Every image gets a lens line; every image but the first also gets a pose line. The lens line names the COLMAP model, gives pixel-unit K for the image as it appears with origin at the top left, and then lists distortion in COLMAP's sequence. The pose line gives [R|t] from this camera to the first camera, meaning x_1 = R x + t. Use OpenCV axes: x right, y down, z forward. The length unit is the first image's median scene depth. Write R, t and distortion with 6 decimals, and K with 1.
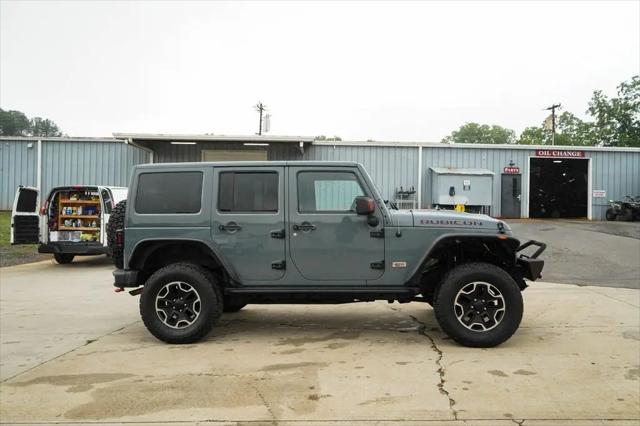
lens RADIAL K [[518.4, 0, 320.0], [0, 518.4, 213.0], [0, 0, 1]] dist [-0.003931, -0.001394]
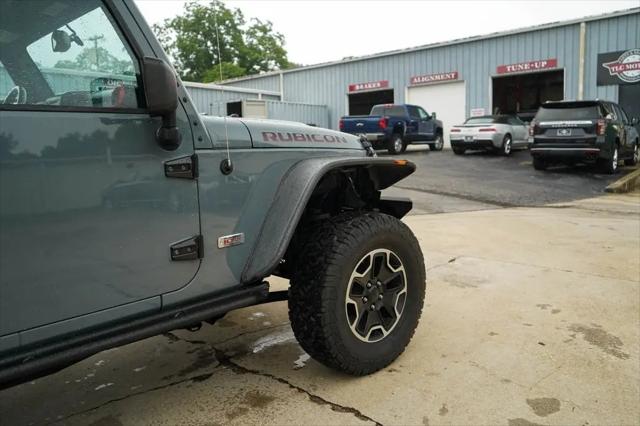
lens RADIAL K [[518.4, 0, 320.0], [0, 518.4, 213.0], [0, 0, 1]] dist [-0.003931, -0.001394]
pose [[0.659947, -0.119925, 0.741680, -0.101169], [0.036579, 0.991136, 0.127713, 0.026155], [-0.750422, -0.057154, 0.658484, 0.640166]]
